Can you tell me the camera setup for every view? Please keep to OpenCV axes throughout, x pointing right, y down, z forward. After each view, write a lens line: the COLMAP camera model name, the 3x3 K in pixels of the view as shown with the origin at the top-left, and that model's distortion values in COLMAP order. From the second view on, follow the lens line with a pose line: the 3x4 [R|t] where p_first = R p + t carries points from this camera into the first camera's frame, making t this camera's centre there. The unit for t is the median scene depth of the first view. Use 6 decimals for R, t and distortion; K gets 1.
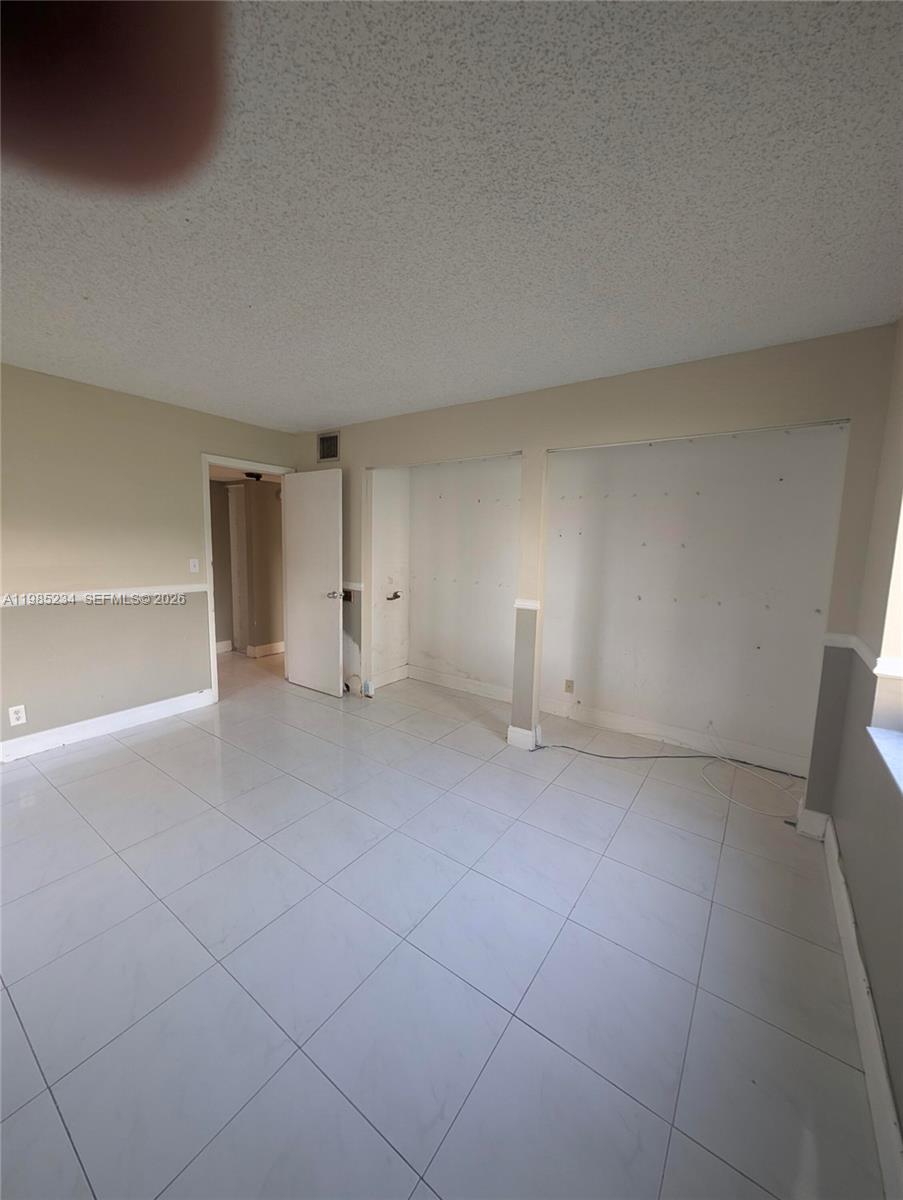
lens RADIAL K [[455.7, 0, 445.4], [0, 455.7, 601.0], [0, 0, 1]] dist [-0.000325, 0.000157]
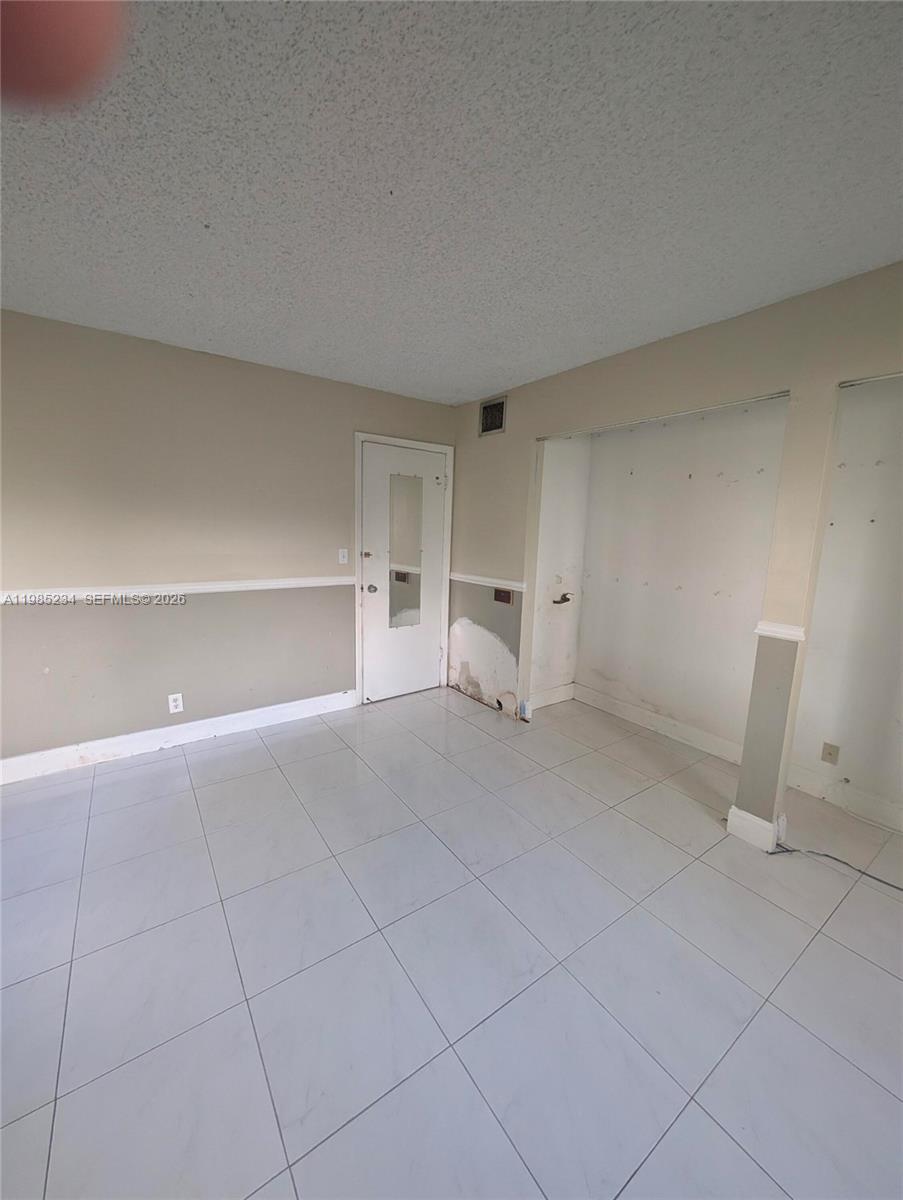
lens RADIAL K [[455.7, 0, 450.2], [0, 455.7, 599.1], [0, 0, 1]] dist [-0.000325, 0.000157]
pose [[0.945692, 0.054519, -0.320458, -0.045240], [-0.047514, 0.998431, 0.029644, -0.027062], [0.321572, -0.012808, 0.946799, 0.186918]]
